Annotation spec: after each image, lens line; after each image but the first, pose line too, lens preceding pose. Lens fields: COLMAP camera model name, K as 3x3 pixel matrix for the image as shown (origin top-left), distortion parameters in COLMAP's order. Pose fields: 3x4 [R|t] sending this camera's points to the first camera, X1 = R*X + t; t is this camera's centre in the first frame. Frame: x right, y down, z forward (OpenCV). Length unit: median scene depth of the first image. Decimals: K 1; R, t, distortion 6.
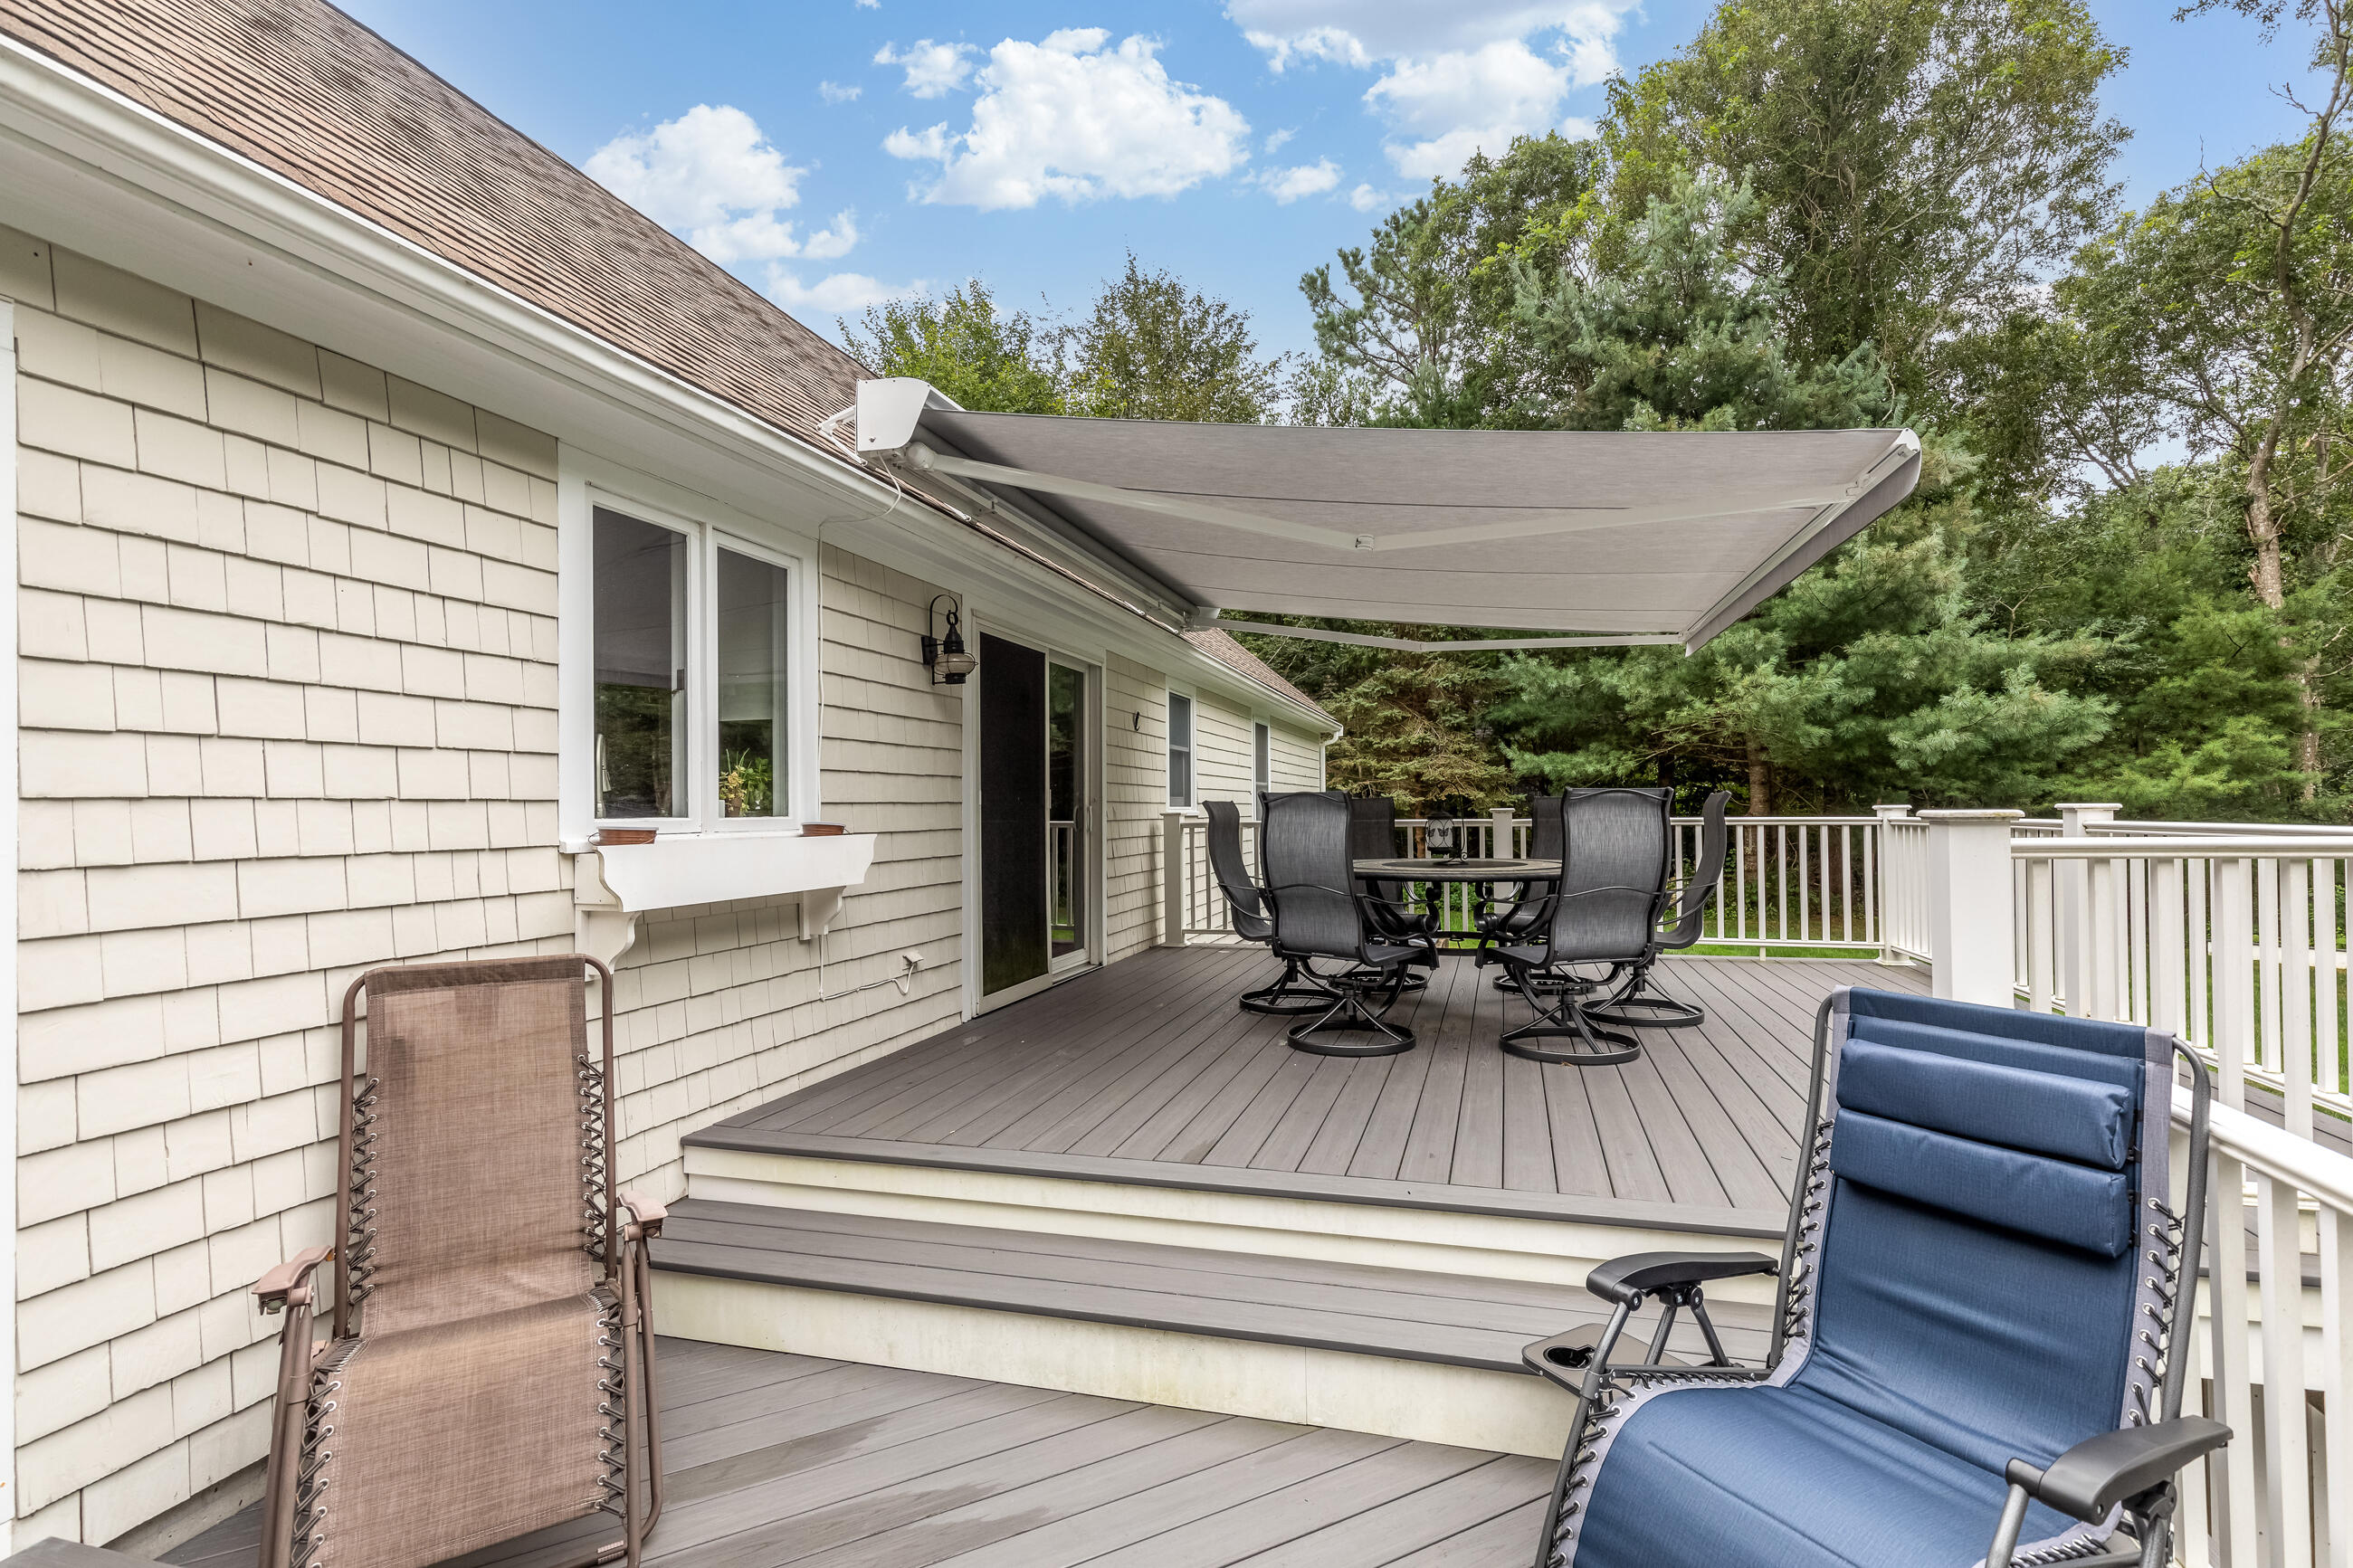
lens RADIAL K [[1070.7, 0, 1231.0], [0, 1070.7, 792.2], [0, 0, 1]] dist [-0.001796, -0.000054]
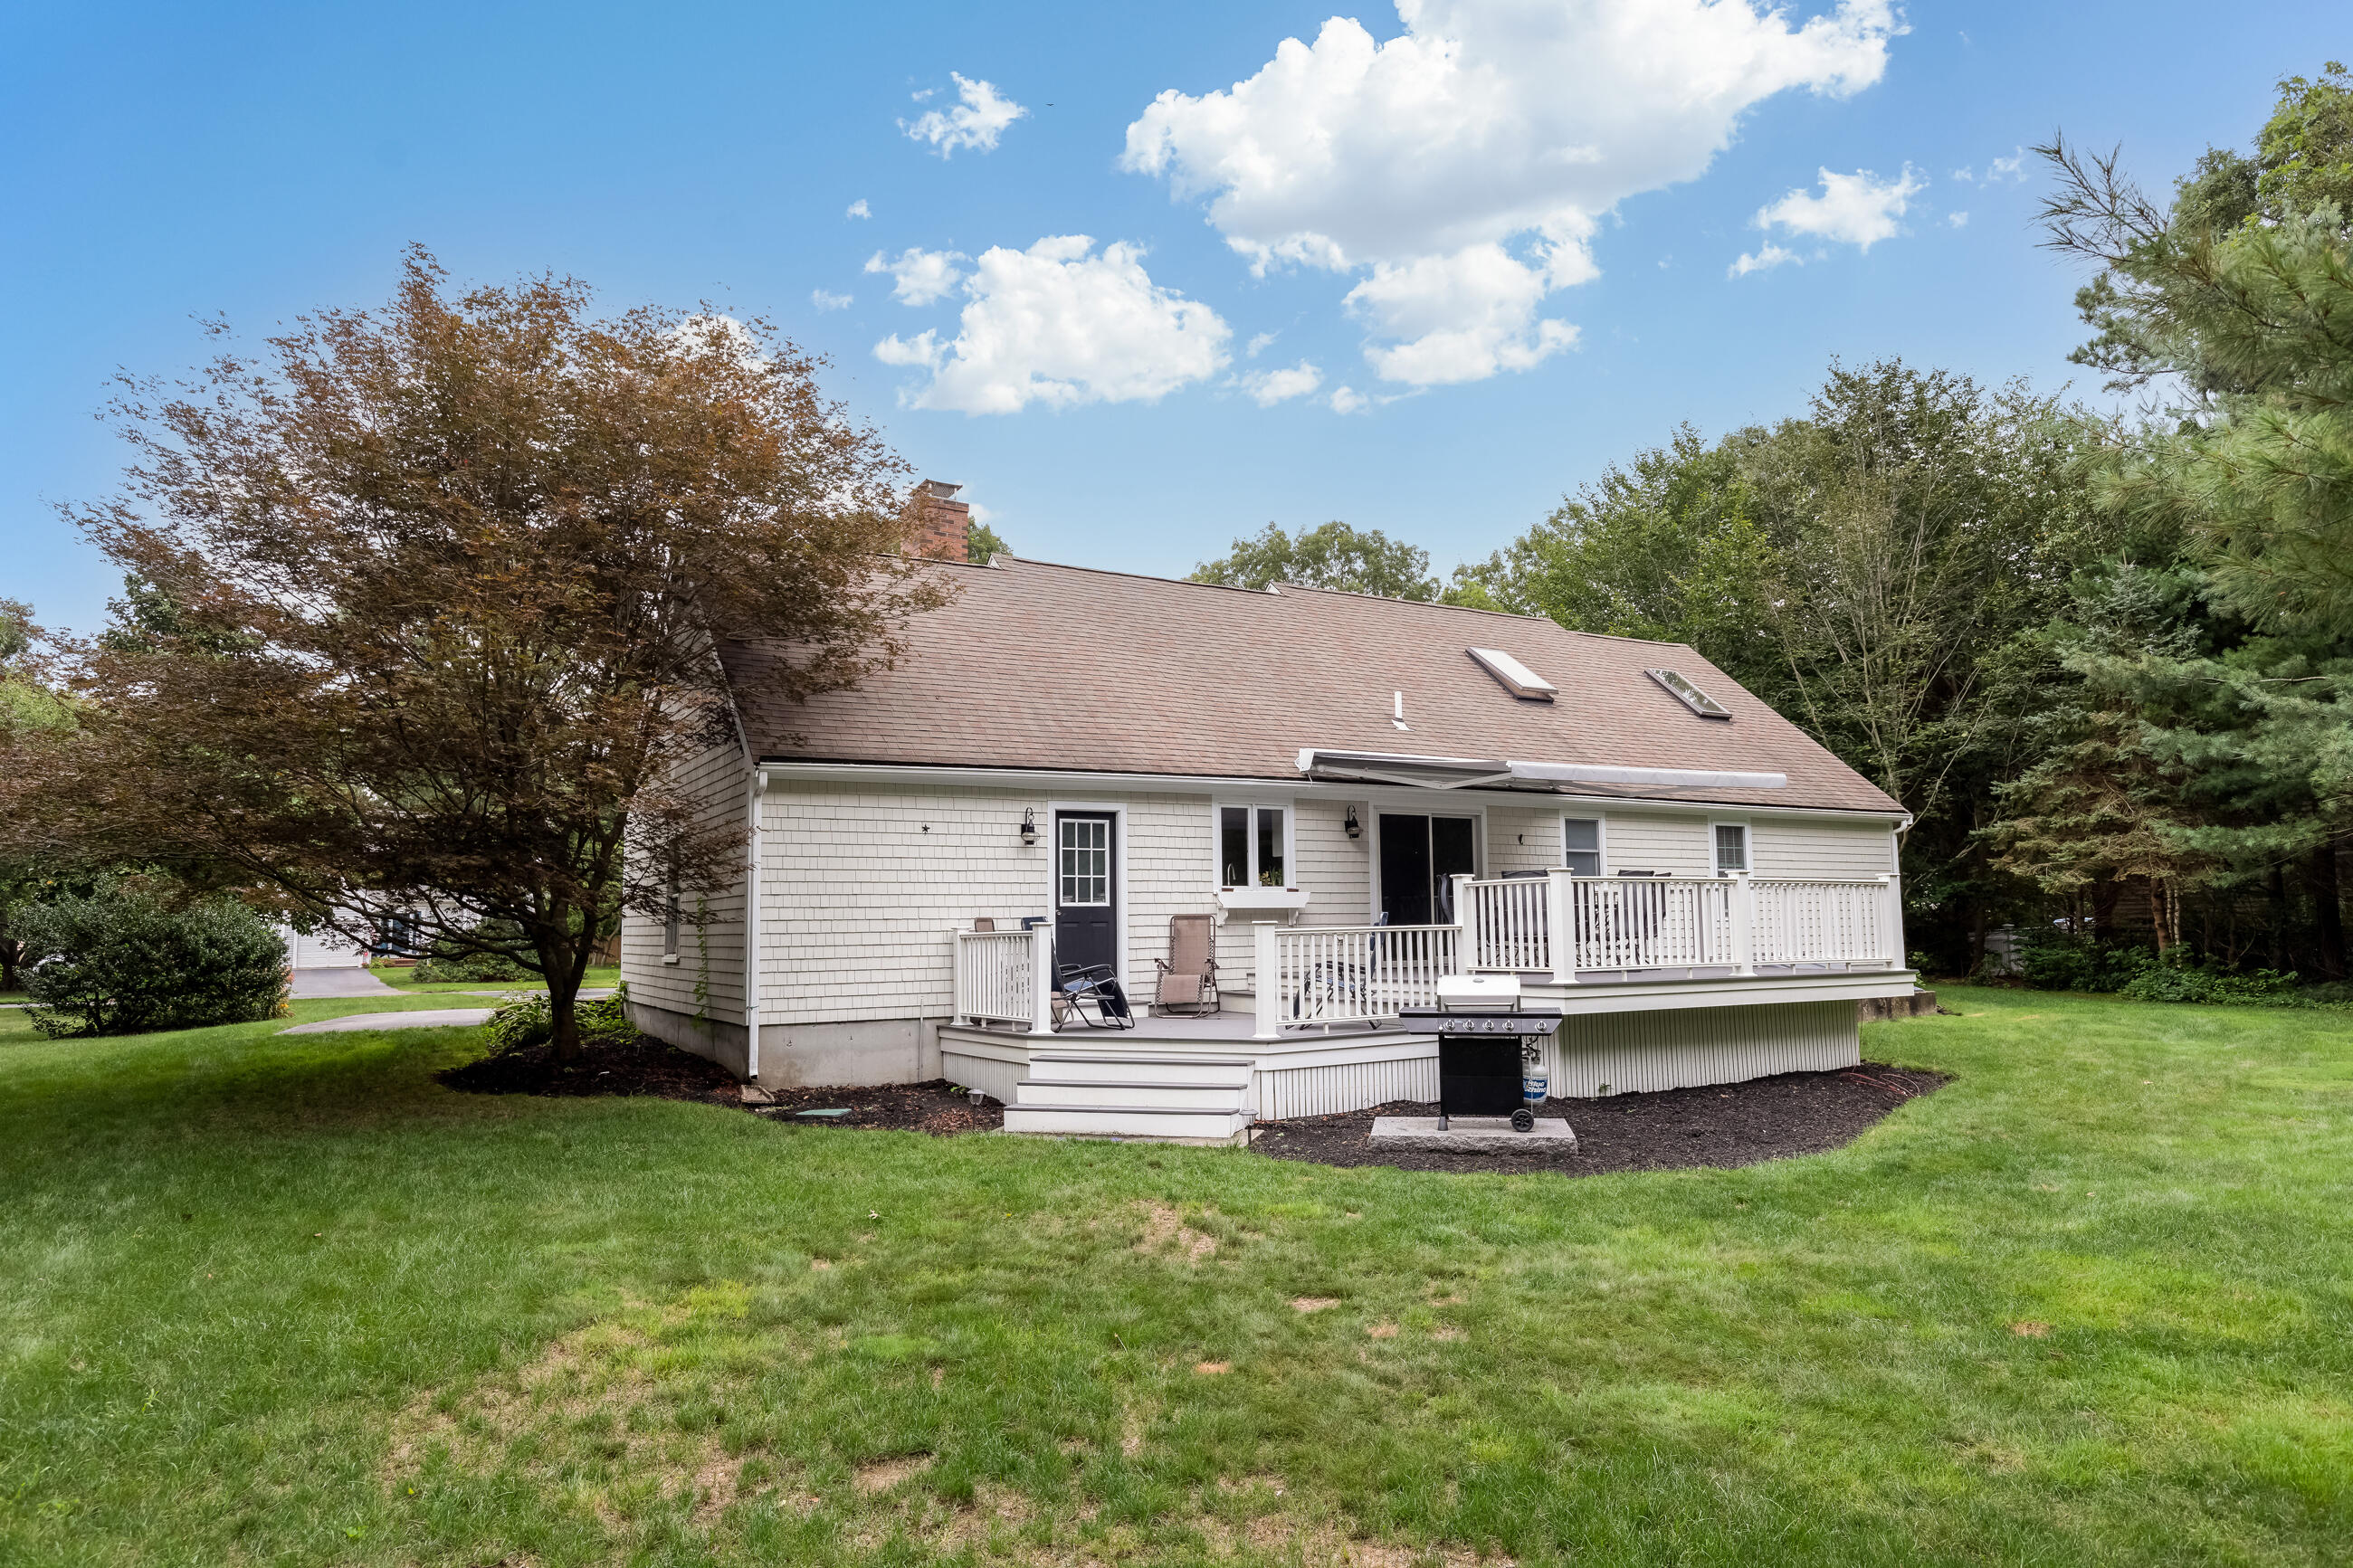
lens RADIAL K [[1387.9, 0, 1176.5], [0, 1387.9, 784.0], [0, 0, 1]] dist [-0.002266, 0.000144]
pose [[0.694237, -0.070155, -0.716319, 0.498199], [0.014707, 0.996413, -0.083333, 0.012325], [0.719596, 0.047318, 0.692779, -0.450059]]
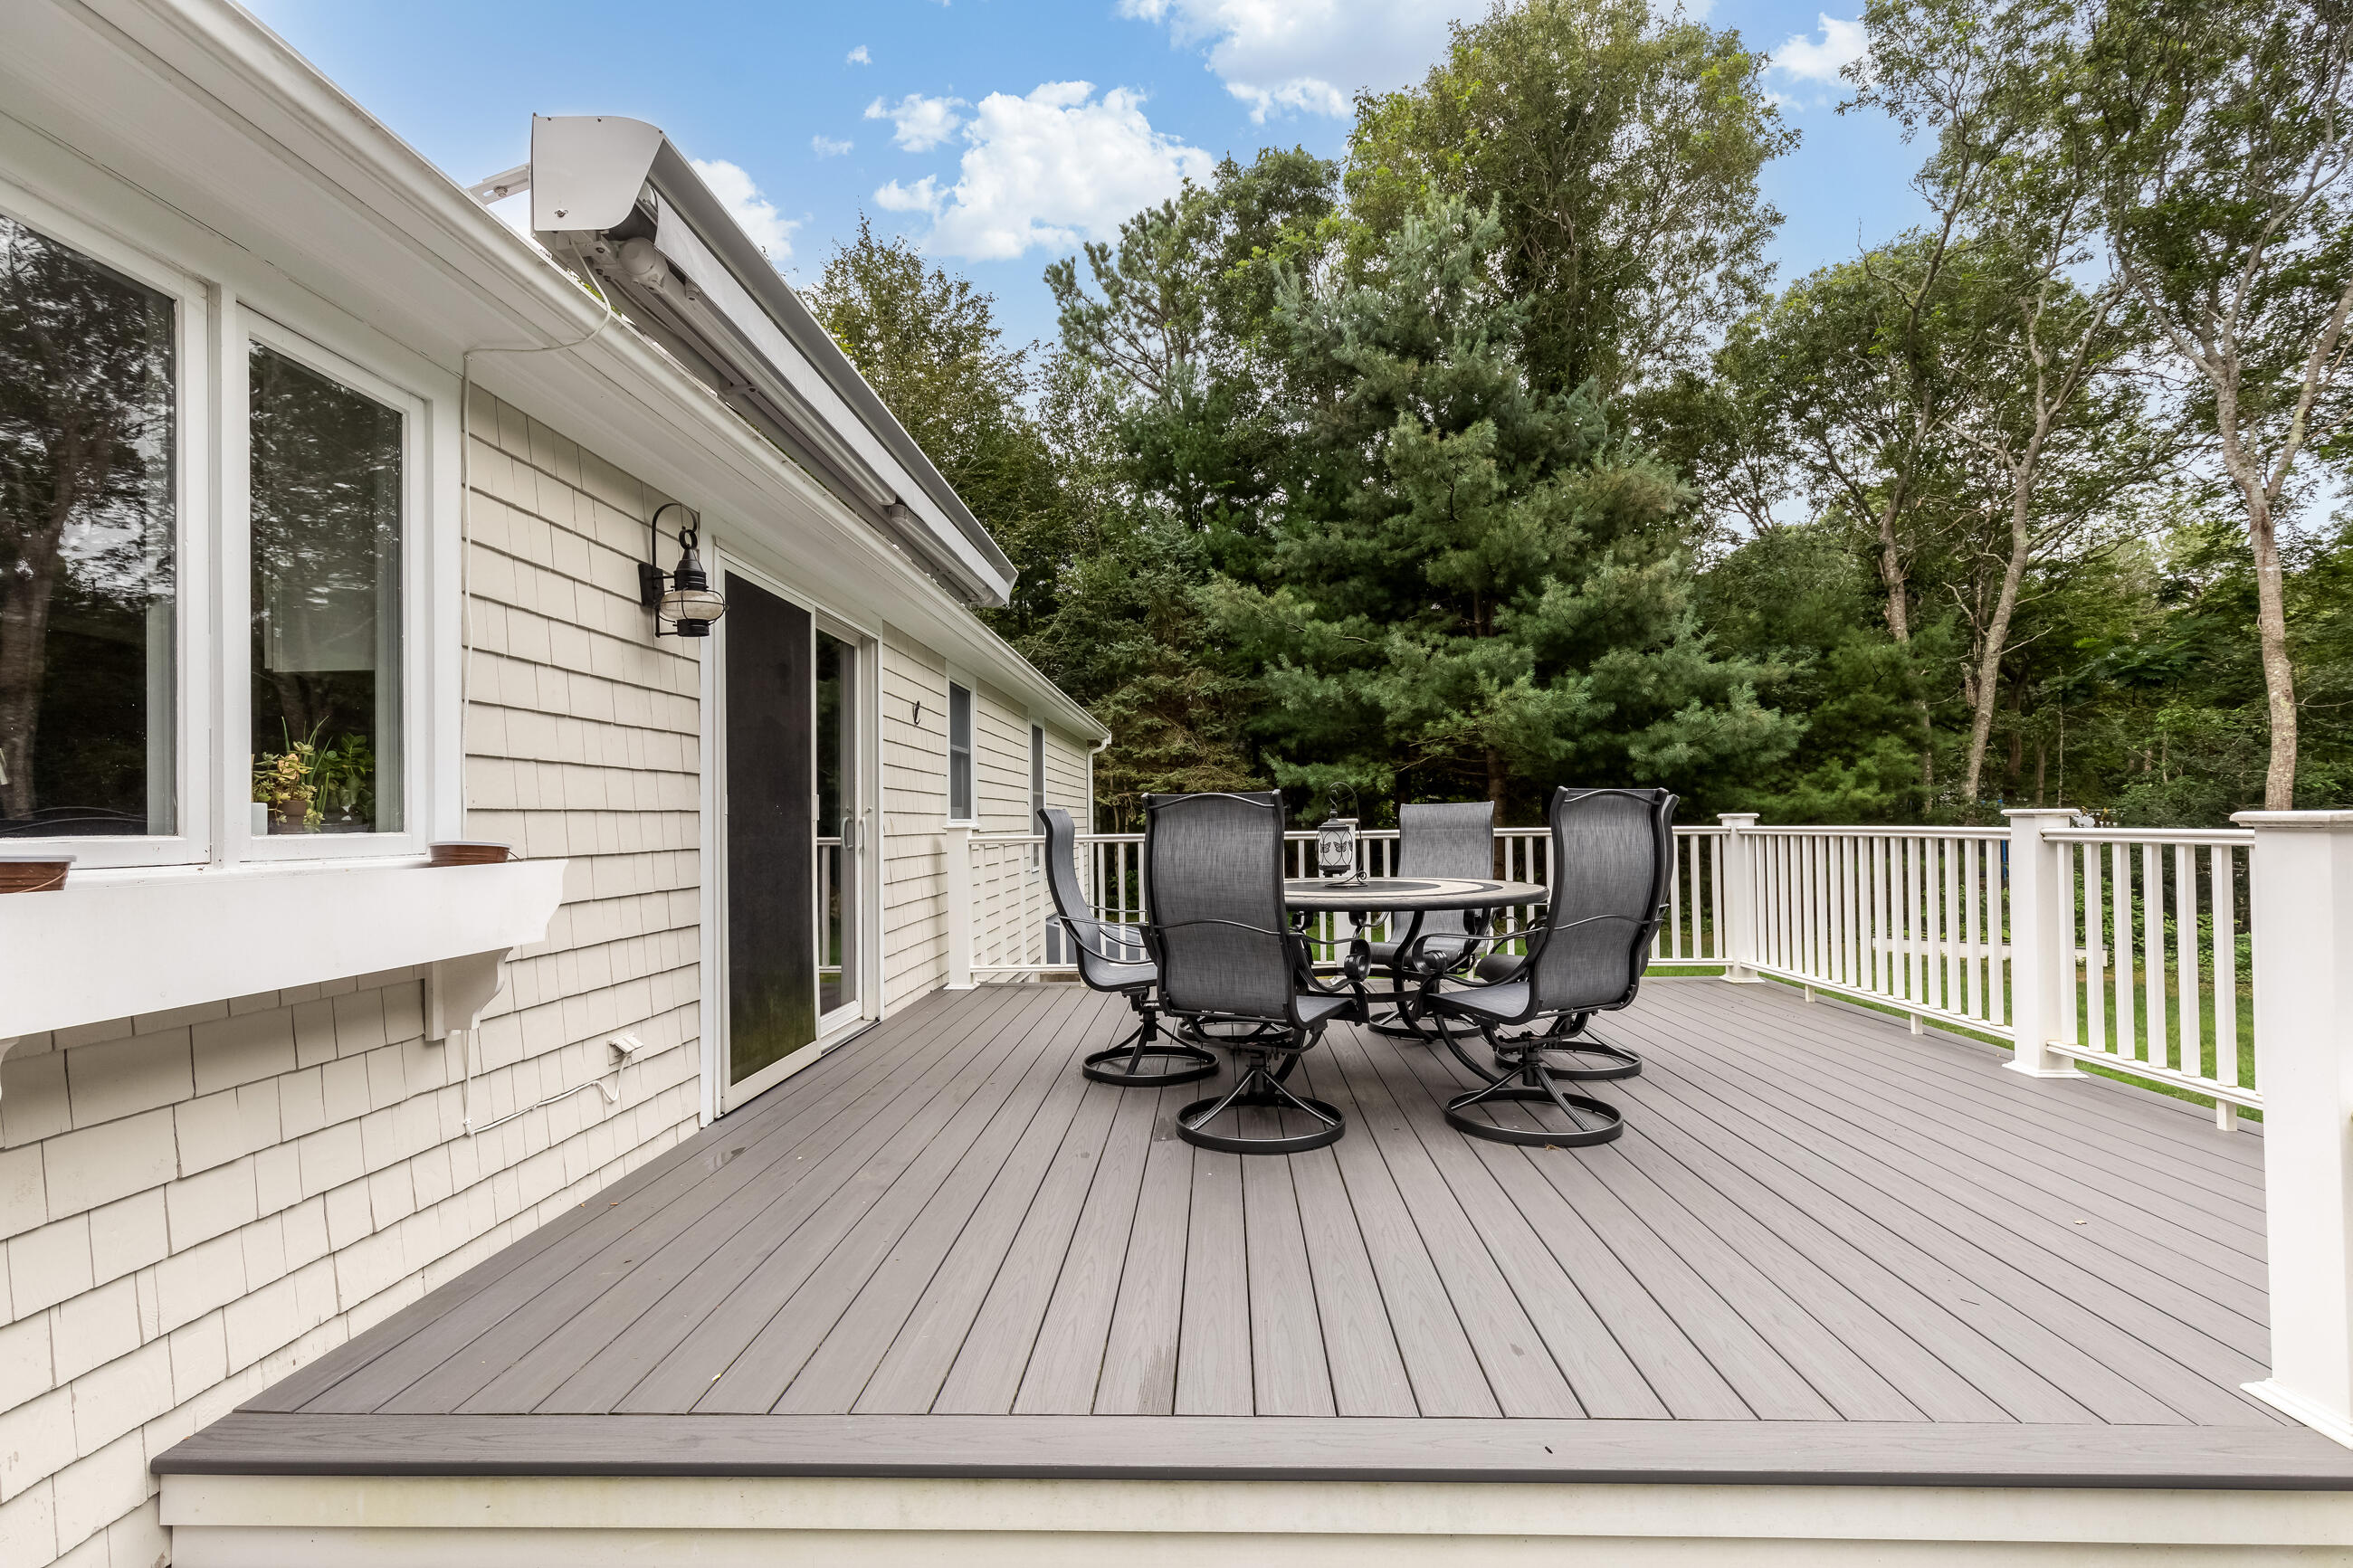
lens RADIAL K [[1061.0, 0, 1180.1], [0, 1061.0, 802.2], [0, 0, 1]] dist [0.001256, -0.000267]
pose [[0.977710, -0.001236, 0.209955, -0.024687], [0.002178, 0.999989, -0.004258, 0.001991], [-0.209947, 0.004620, 0.977702, 0.070685]]
